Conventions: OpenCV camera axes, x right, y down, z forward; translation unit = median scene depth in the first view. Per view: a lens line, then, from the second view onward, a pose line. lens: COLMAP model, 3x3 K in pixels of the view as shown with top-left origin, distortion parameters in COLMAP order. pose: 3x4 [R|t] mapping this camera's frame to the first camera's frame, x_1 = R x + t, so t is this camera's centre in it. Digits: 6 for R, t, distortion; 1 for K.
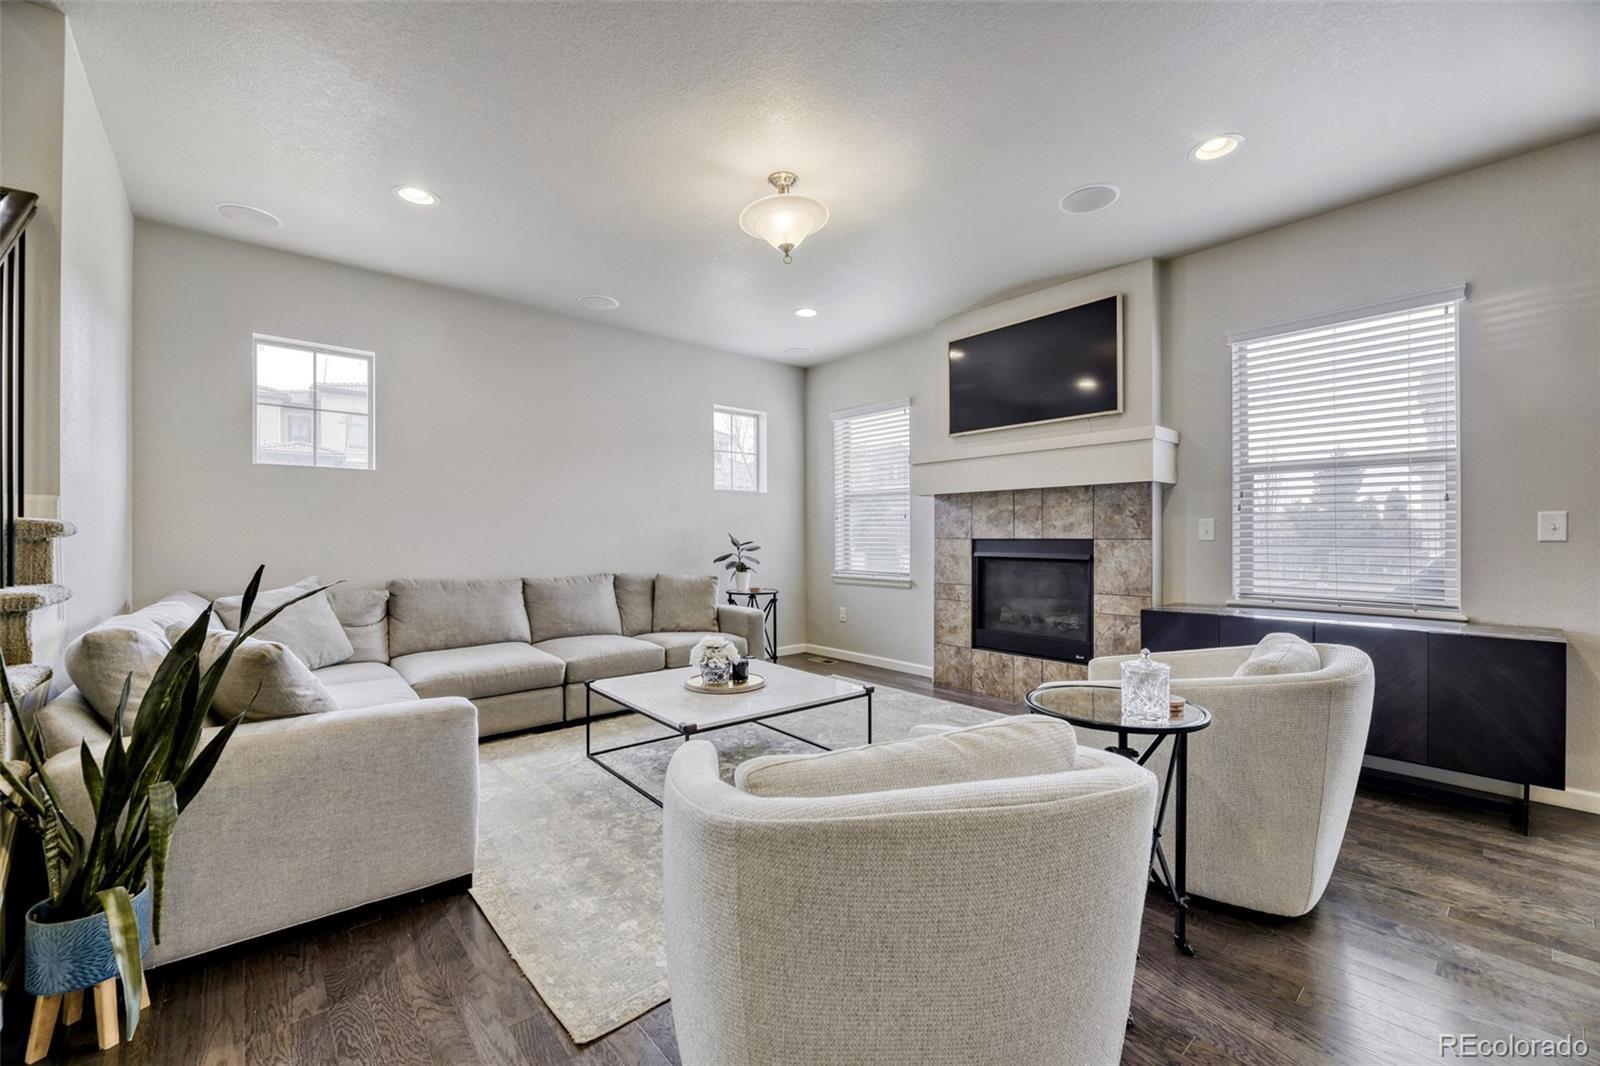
lens RADIAL K [[648.2, 0, 796.5], [0, 648.2, 539.4], [0, 0, 1]] dist [-0.003812, -0.001800]
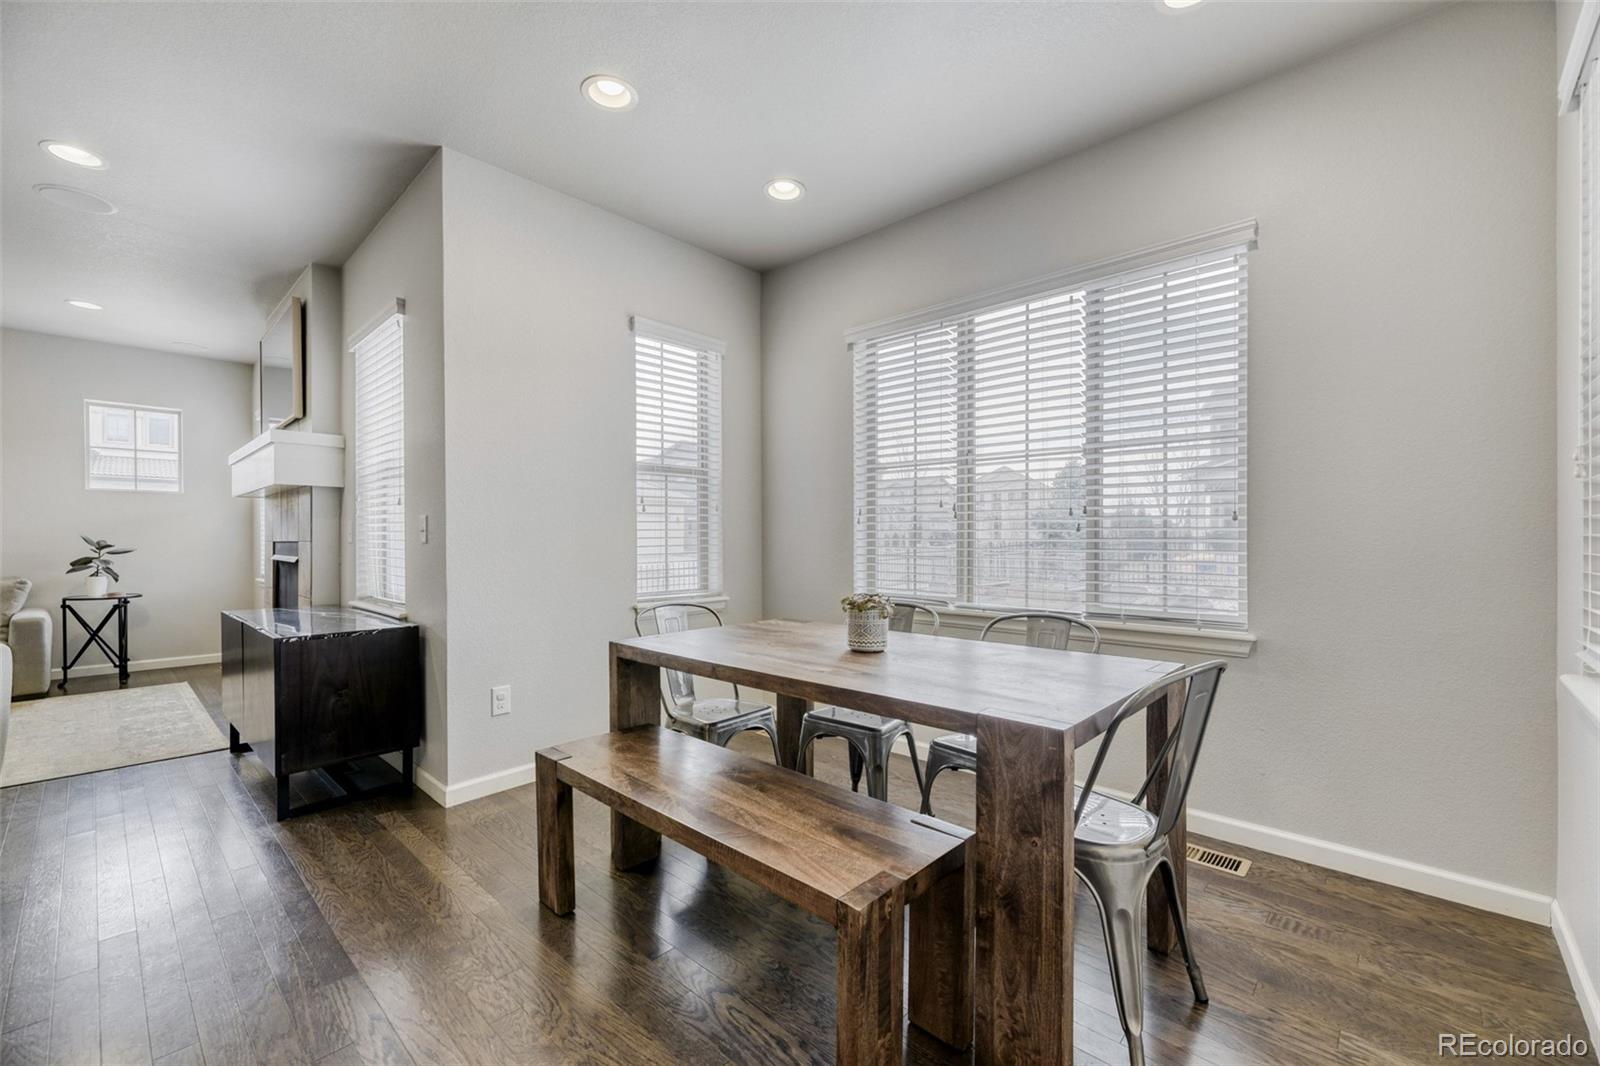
lens RADIAL K [[648.2, 0, 811.5], [0, 648.2, 540.7], [0, 0, 1]] dist [-0.003812, -0.001800]
pose [[0.993303, 0.002514, 0.115515, 1.141081], [-0.002866, 0.999992, 0.002876, -0.009995], [-0.115506, -0.003187, 0.993302, -0.089813]]
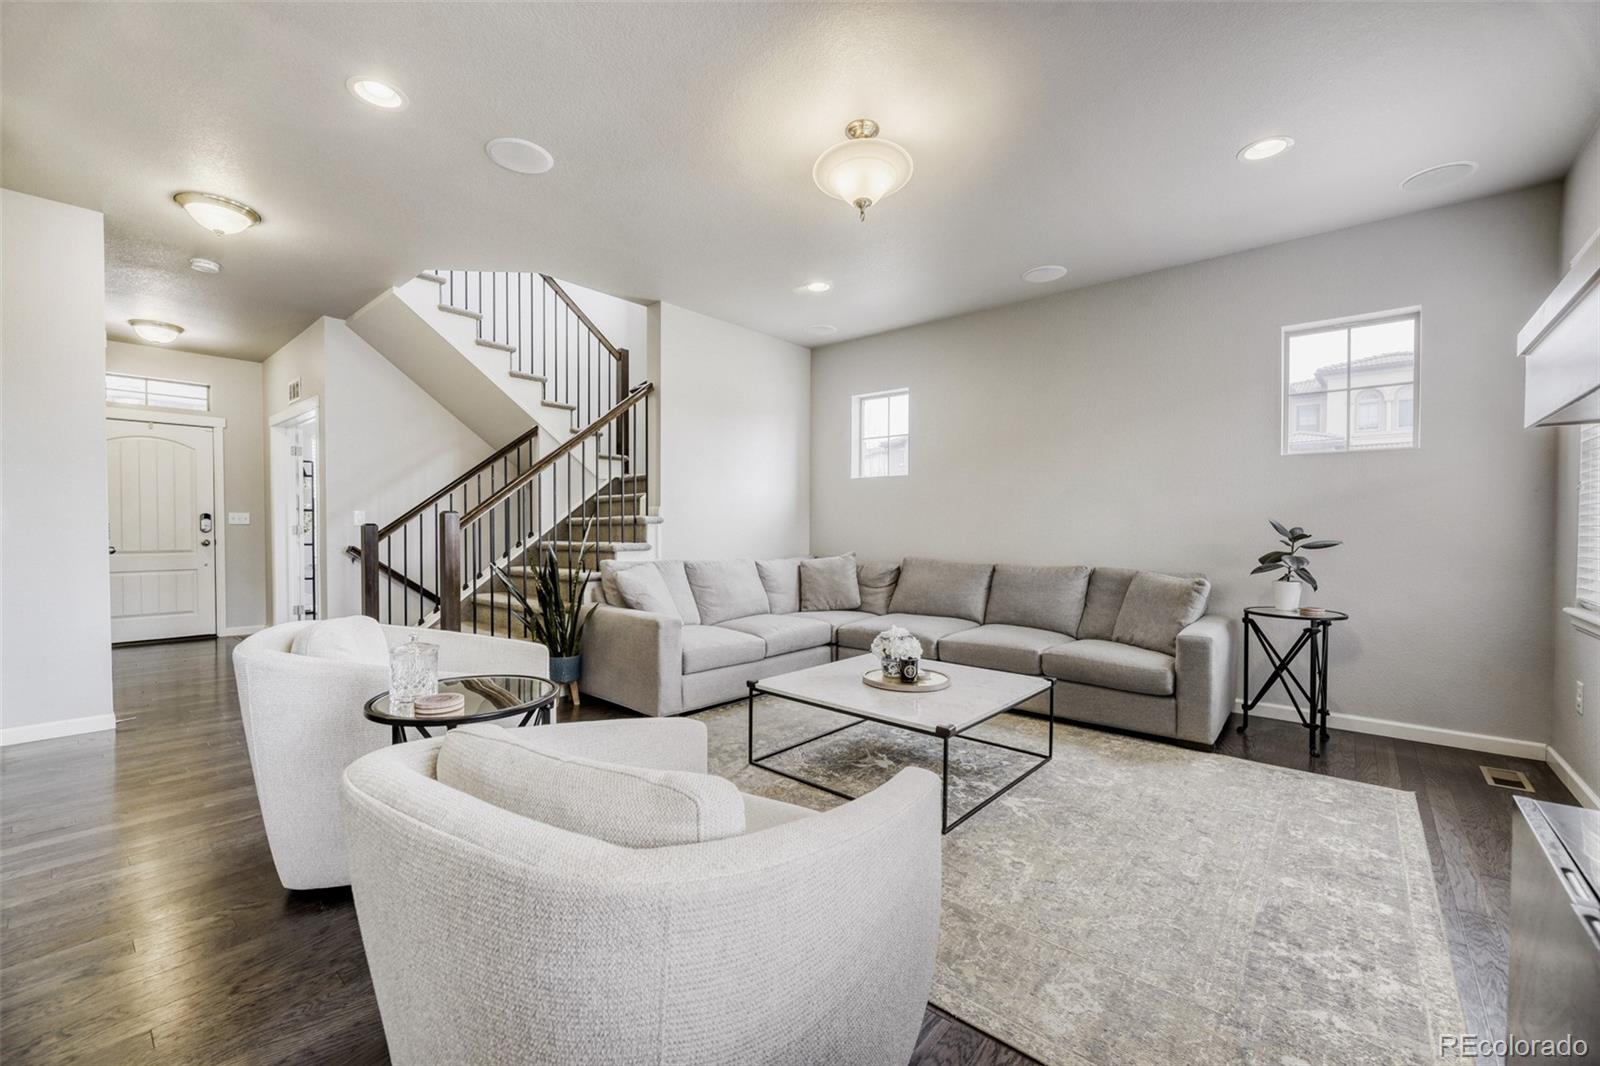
lens RADIAL K [[648.2, 0, 800.3], [0, 648.2, 539.2], [0, 0, 1]] dist [-0.003812, -0.001800]
pose [[0.142903, 0.022993, -0.989470, 0.639771], [-0.005603, 0.999733, 0.022423, -0.002916], [0.989721, 0.002339, 0.142994, 0.573600]]
